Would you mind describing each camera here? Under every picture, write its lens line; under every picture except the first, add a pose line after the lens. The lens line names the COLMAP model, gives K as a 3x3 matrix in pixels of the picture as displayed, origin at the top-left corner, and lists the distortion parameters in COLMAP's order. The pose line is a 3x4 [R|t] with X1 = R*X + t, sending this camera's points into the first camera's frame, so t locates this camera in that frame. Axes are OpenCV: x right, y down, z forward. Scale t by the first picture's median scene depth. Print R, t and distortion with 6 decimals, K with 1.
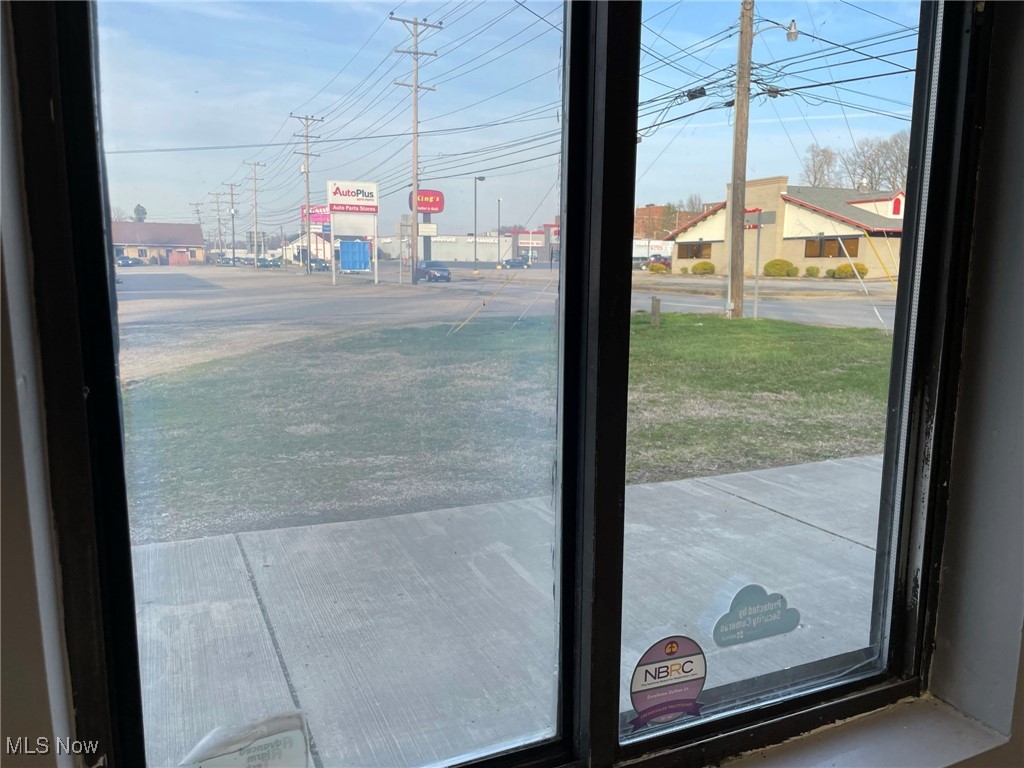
lens RADIAL K [[781.3, 0, 521.0], [0, 781.3, 386.1], [0, 0, 1]] dist [0.080362, -0.098779]
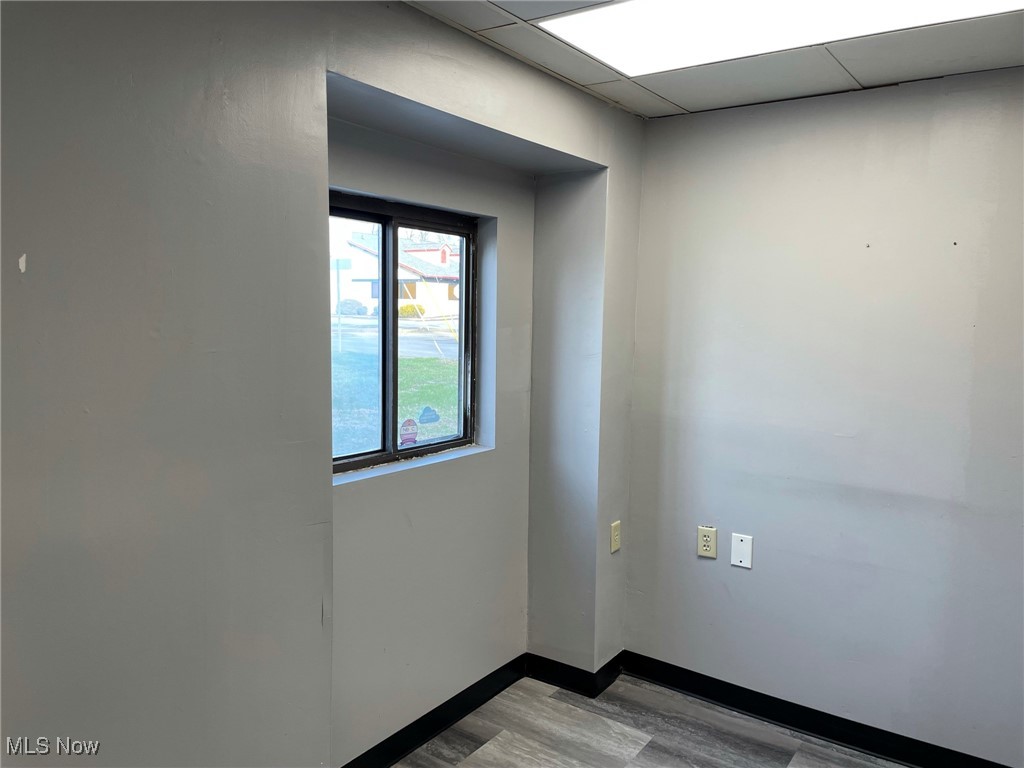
lens RADIAL K [[781.3, 0, 509.6], [0, 781.3, 386.4], [0, 0, 1]] dist [0.080362, -0.098779]
pose [[0.868586, -0.042814, 0.493685, -0.110573], [0.065694, 0.997416, -0.029082, 0.028500], [-0.491165, 0.057692, 0.869154, -0.221571]]
